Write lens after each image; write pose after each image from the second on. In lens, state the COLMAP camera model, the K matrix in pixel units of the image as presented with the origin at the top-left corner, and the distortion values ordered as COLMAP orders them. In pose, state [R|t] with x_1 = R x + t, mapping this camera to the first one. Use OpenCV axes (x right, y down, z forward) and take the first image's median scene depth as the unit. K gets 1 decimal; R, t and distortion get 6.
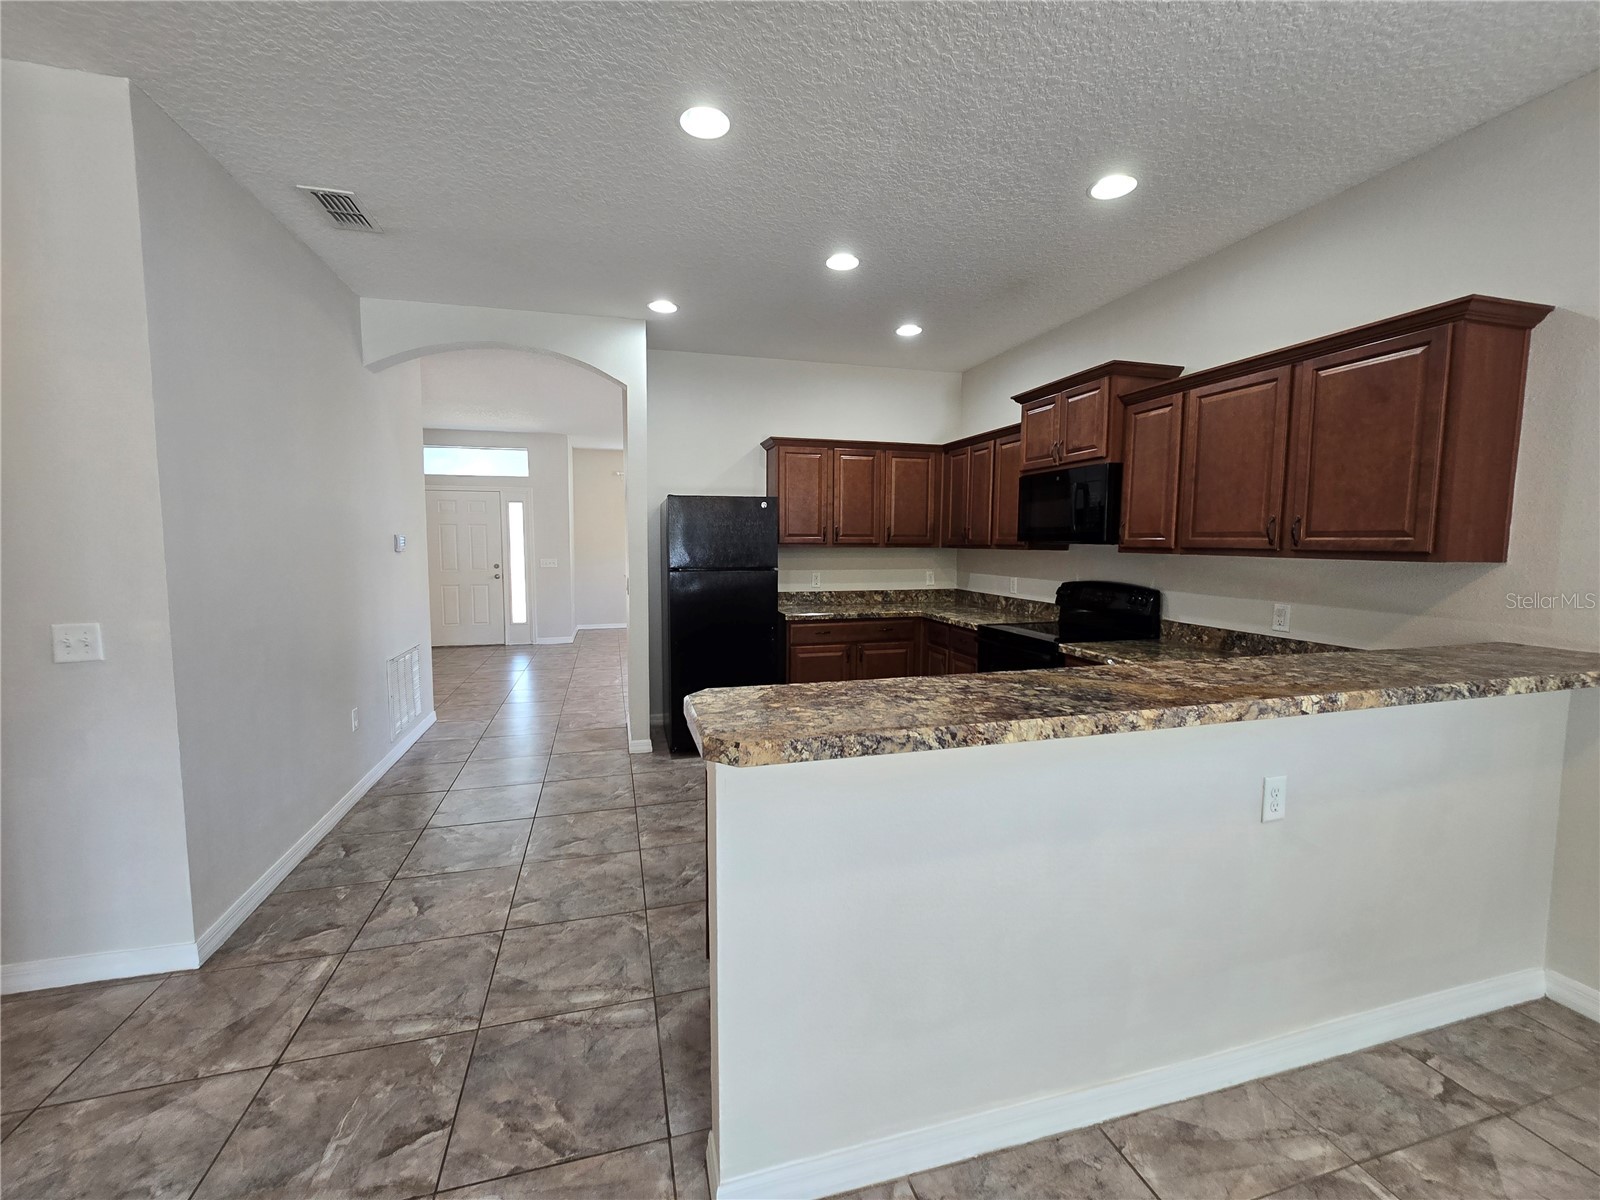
lens RADIAL K [[655.6, 0, 798.0], [0, 655.6, 596.1], [0, 0, 1]] dist [0.001220, -0.000049]
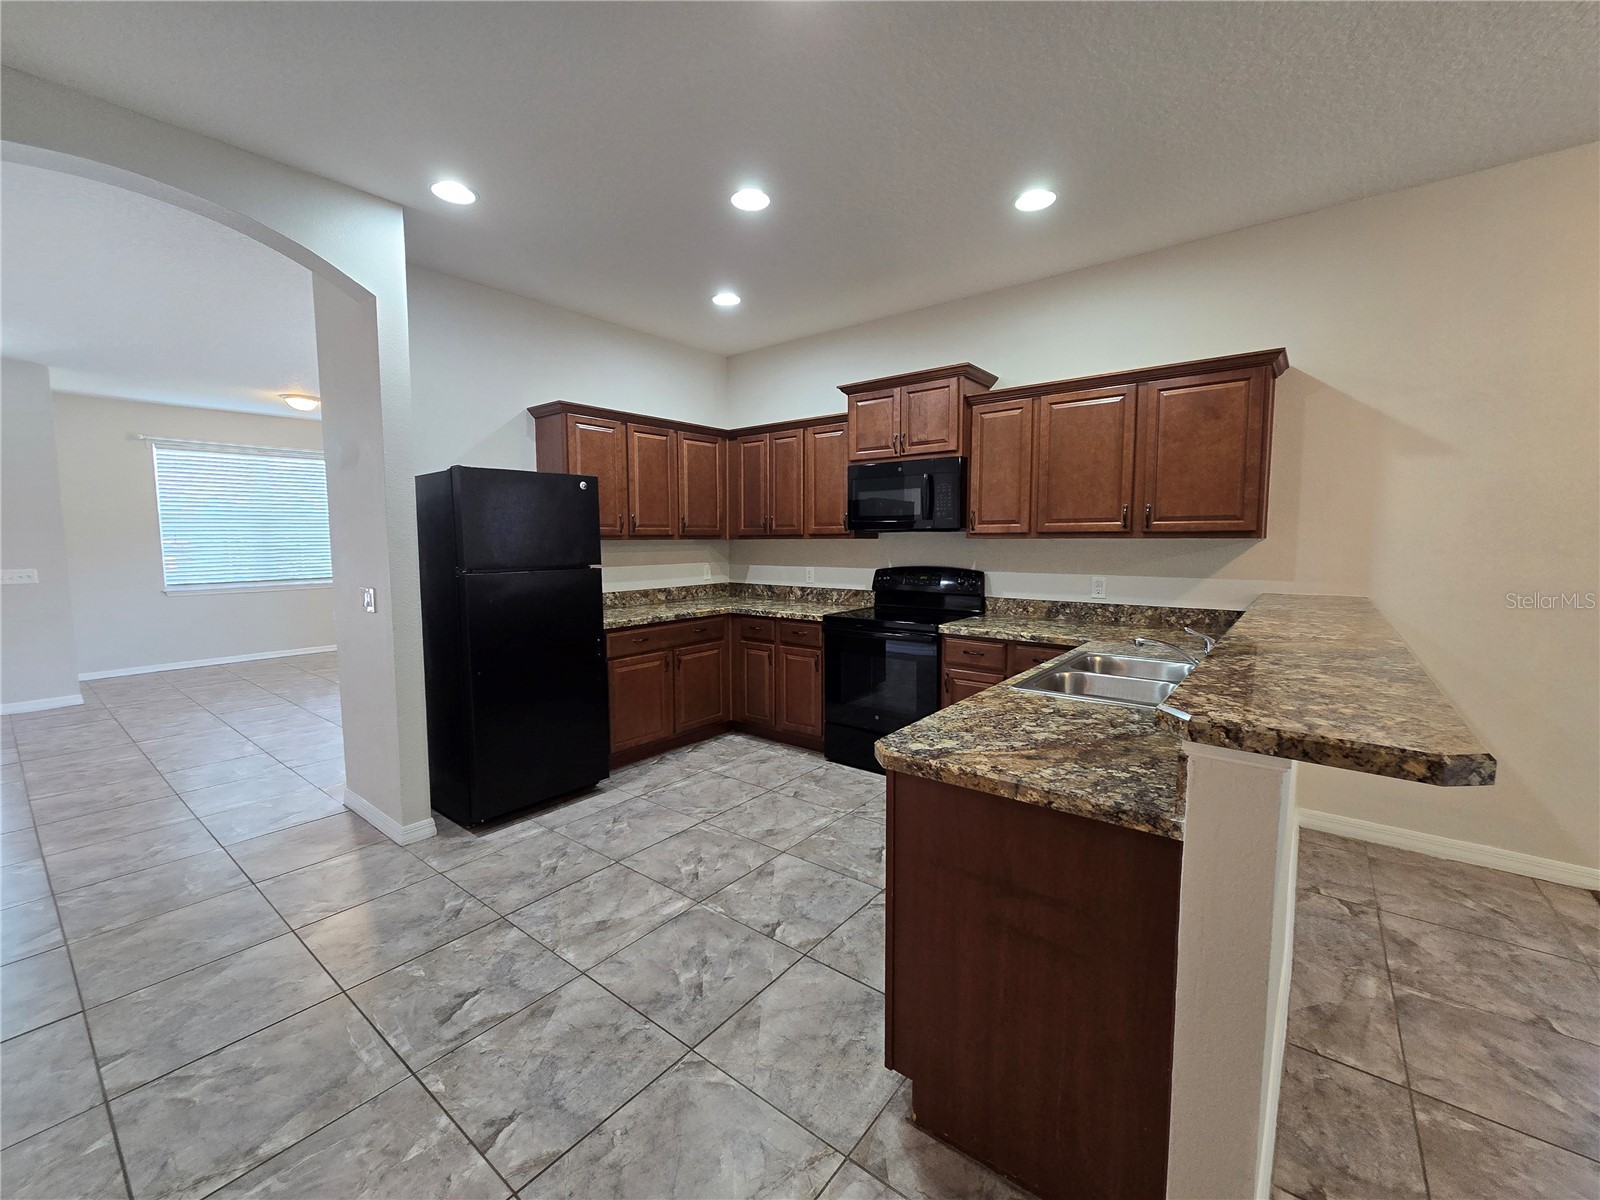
lens RADIAL K [[655.6, 0, 795.4], [0, 655.6, 595.8], [0, 0, 1]] dist [0.001220, -0.000049]
pose [[0.812959, -0.060497, 0.579170, -0.328350], [0.059070, 0.998026, 0.021334, -0.008898], [-0.579318, 0.016868, 0.814927, 0.225527]]
